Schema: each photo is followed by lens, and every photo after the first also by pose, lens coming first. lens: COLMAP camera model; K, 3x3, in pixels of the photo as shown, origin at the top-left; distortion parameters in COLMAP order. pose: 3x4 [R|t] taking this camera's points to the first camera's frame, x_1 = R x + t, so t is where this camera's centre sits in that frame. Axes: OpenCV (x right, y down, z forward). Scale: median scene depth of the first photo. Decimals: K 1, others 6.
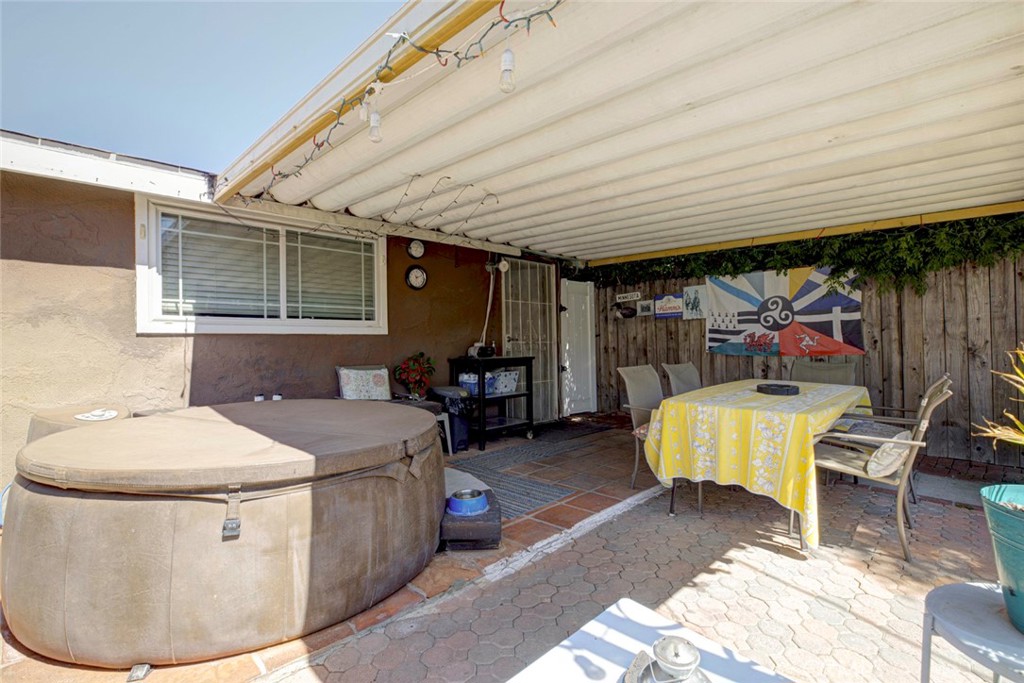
lens RADIAL K [[461.0, 0, 510.7], [0, 461.0, 337.1], [0, 0, 1]] dist [-0.004653, 0.000078]
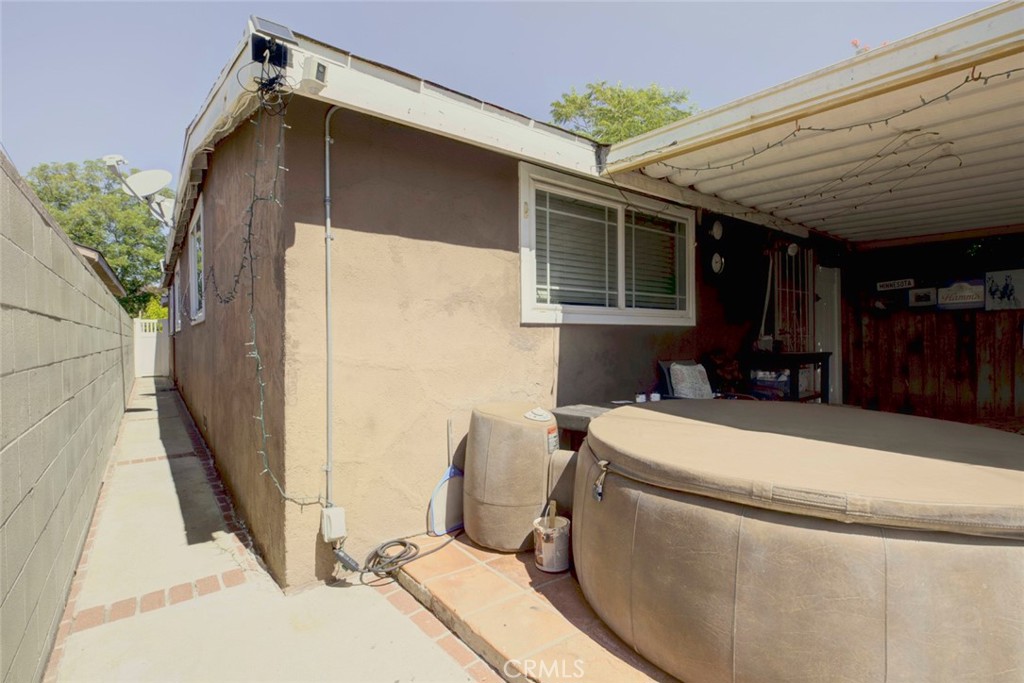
lens RADIAL K [[461.0, 0, 511.0], [0, 461.0, 340.1], [0, 0, 1]] dist [-0.004653, 0.000078]
pose [[0.993472, 0.006682, -0.113884, -0.675848], [-0.004433, 0.999790, 0.019993, 0.006989], [0.113994, -0.019358, 0.993293, 0.086558]]
